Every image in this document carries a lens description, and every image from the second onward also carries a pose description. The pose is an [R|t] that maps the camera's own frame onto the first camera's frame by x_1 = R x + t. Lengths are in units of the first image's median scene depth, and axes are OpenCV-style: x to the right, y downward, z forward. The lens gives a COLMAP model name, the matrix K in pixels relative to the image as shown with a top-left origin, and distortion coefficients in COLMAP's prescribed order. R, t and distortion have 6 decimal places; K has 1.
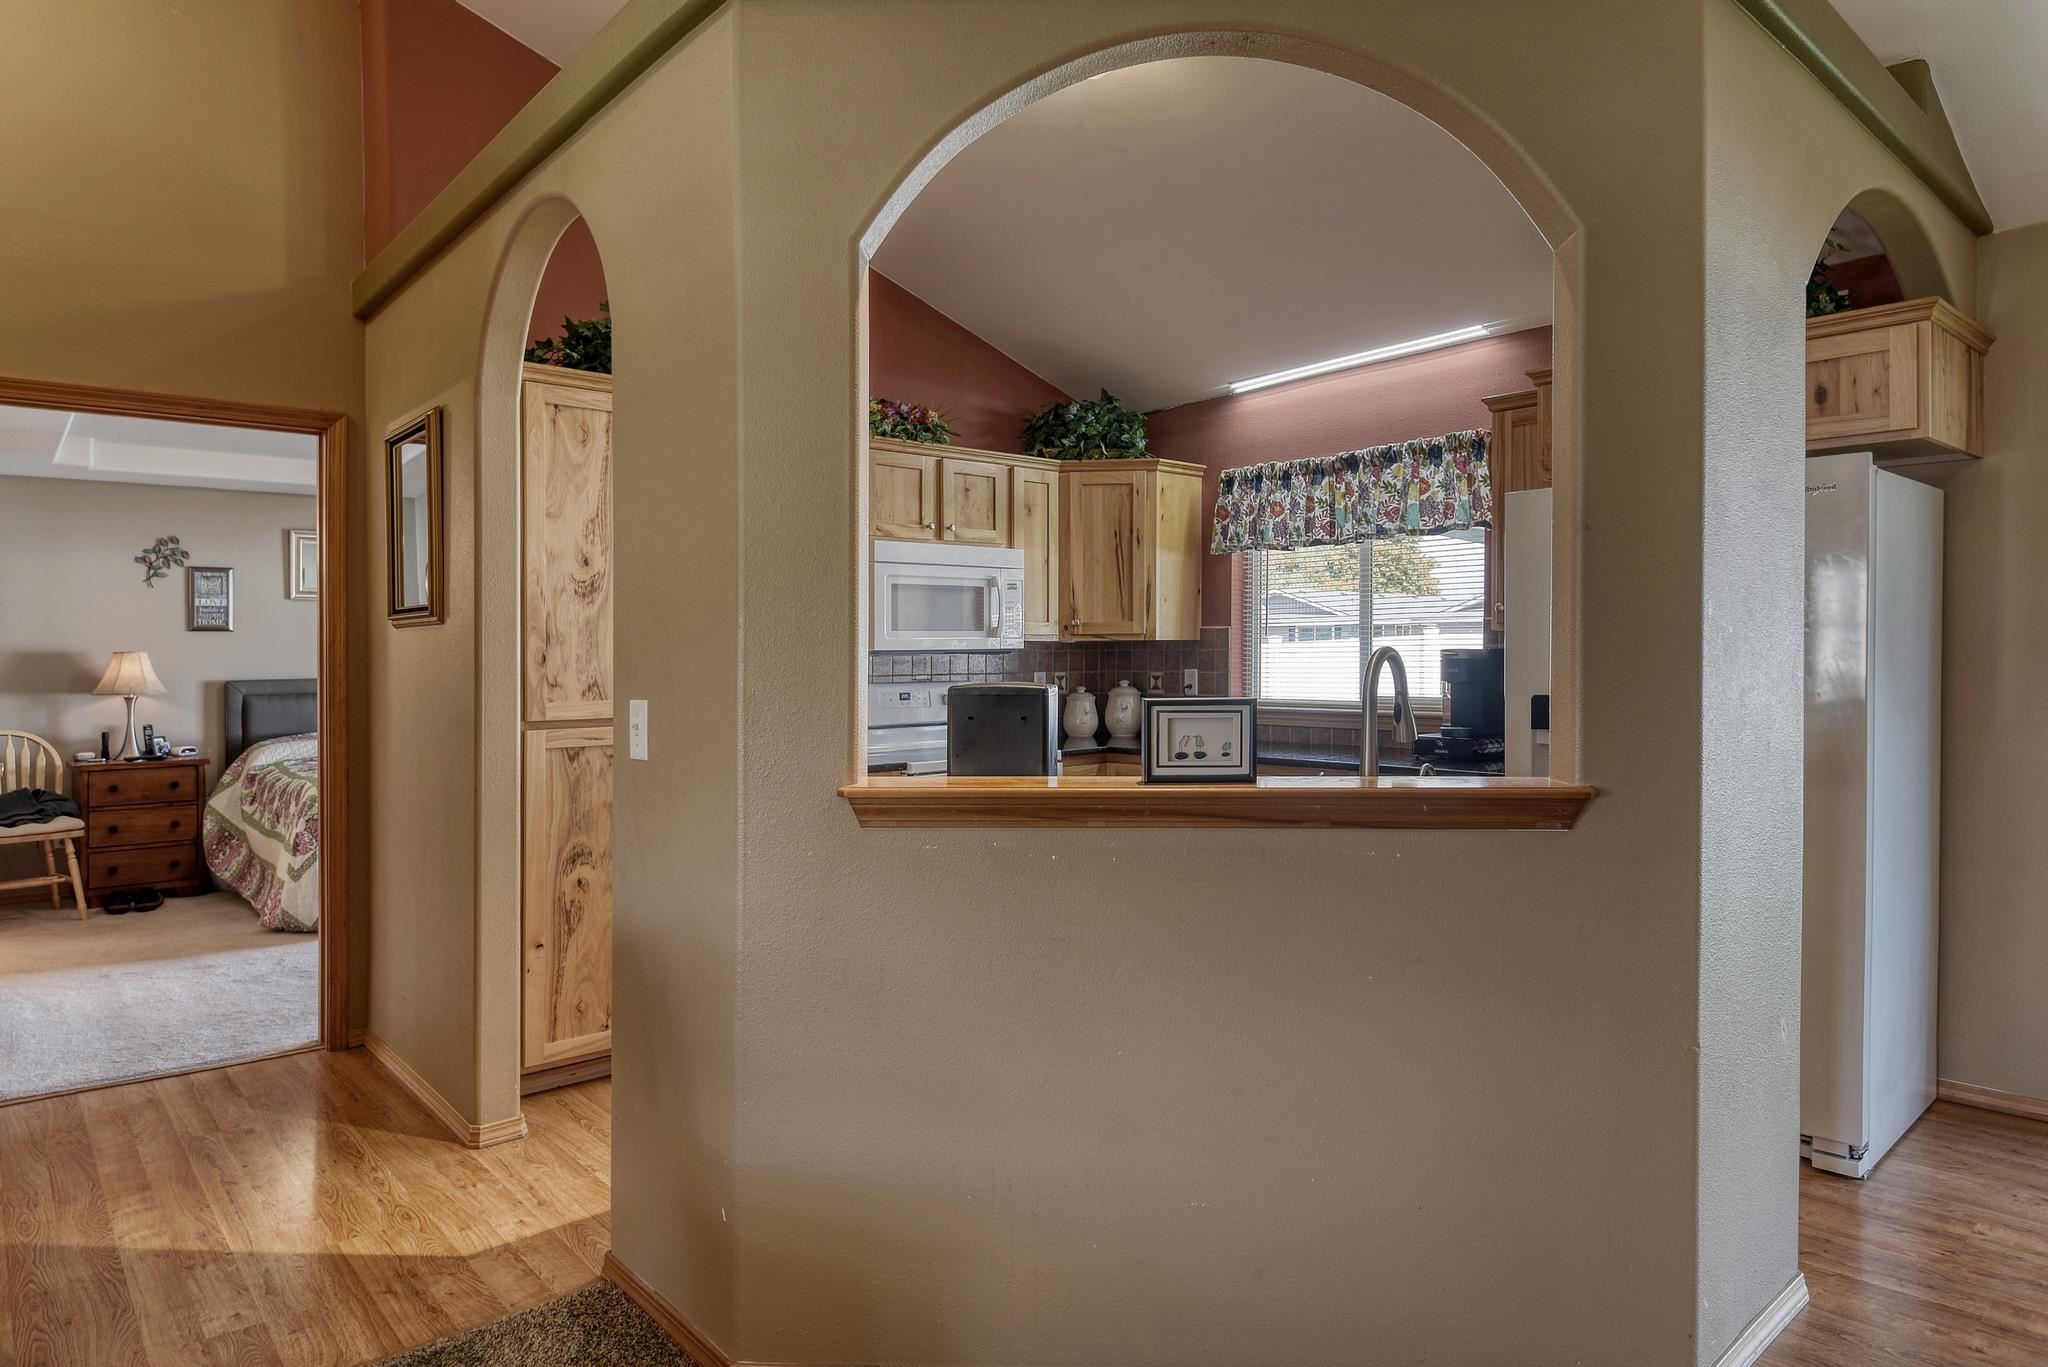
lens RADIAL K [[1184.8, 0, 1004.7], [0, 1184.8, 683.2], [0, 0, 1]] dist [-0.000590, -0.014717]
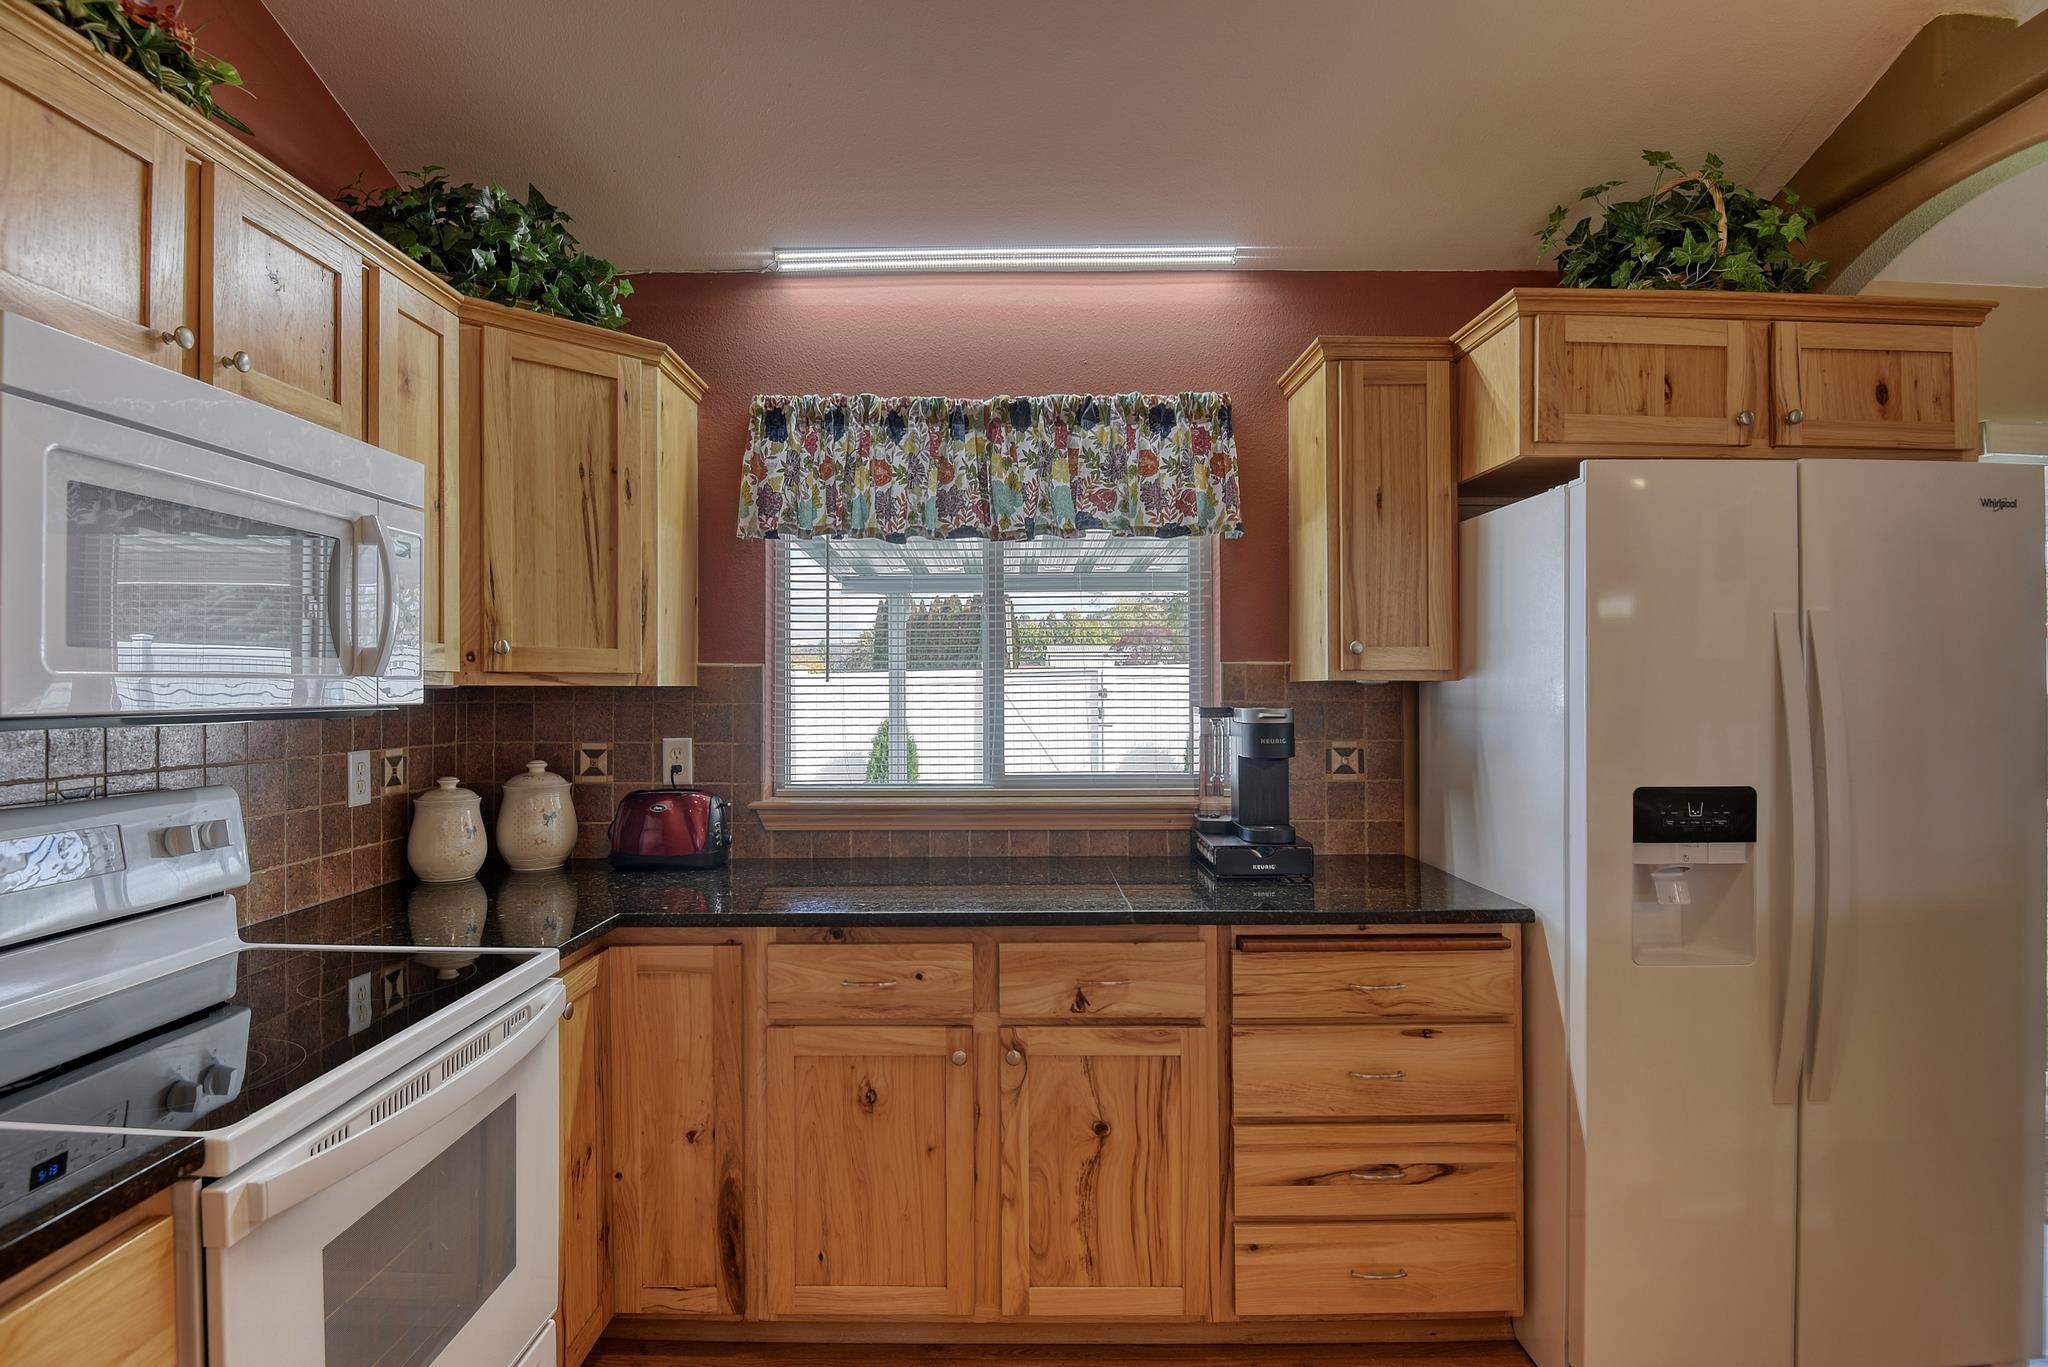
lens RADIAL K [[966.0, 0, 993.5], [0, 966.0, 692.3], [0, 0, 1]] dist [-0.019199, -0.016401]
pose [[0.651716, 0.007108, 0.758430, -0.107973], [0.013243, 0.999697, -0.020749, -0.025247], [-0.758347, 0.023566, 0.651425, 0.670278]]
